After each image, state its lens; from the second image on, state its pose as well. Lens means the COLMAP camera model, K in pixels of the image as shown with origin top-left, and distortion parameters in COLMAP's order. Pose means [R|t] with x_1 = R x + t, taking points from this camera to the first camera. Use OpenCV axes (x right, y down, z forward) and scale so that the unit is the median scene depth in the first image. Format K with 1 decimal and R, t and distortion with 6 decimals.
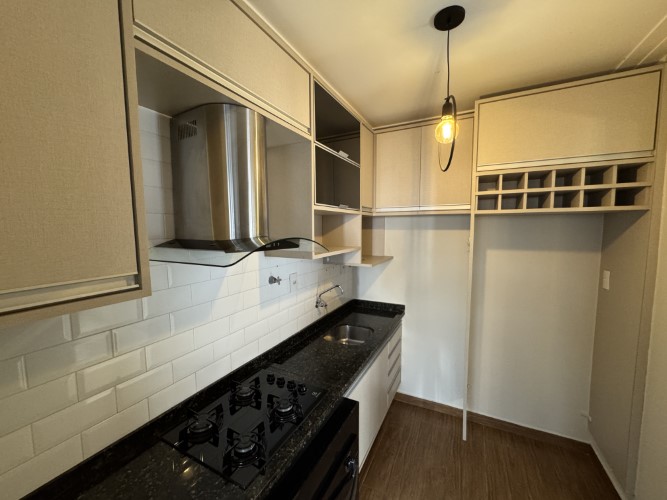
lens RADIAL K [[266.7, 0, 334.4], [0, 266.7, 250.1], [0, 0, 1]] dist [-0.004775, 0.000296]
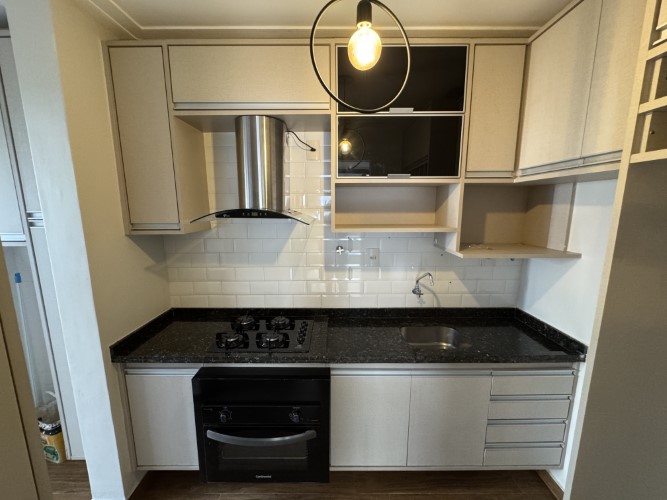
lens RADIAL K [[266.7, 0, 333.2], [0, 266.7, 252.9], [0, 0, 1]] dist [-0.004775, 0.000296]
pose [[0.459790, 0.152139, -0.874898, 0.613711], [-0.074748, 0.988349, 0.132585, -0.017361], [0.884876, 0.004435, 0.465805, 0.374452]]
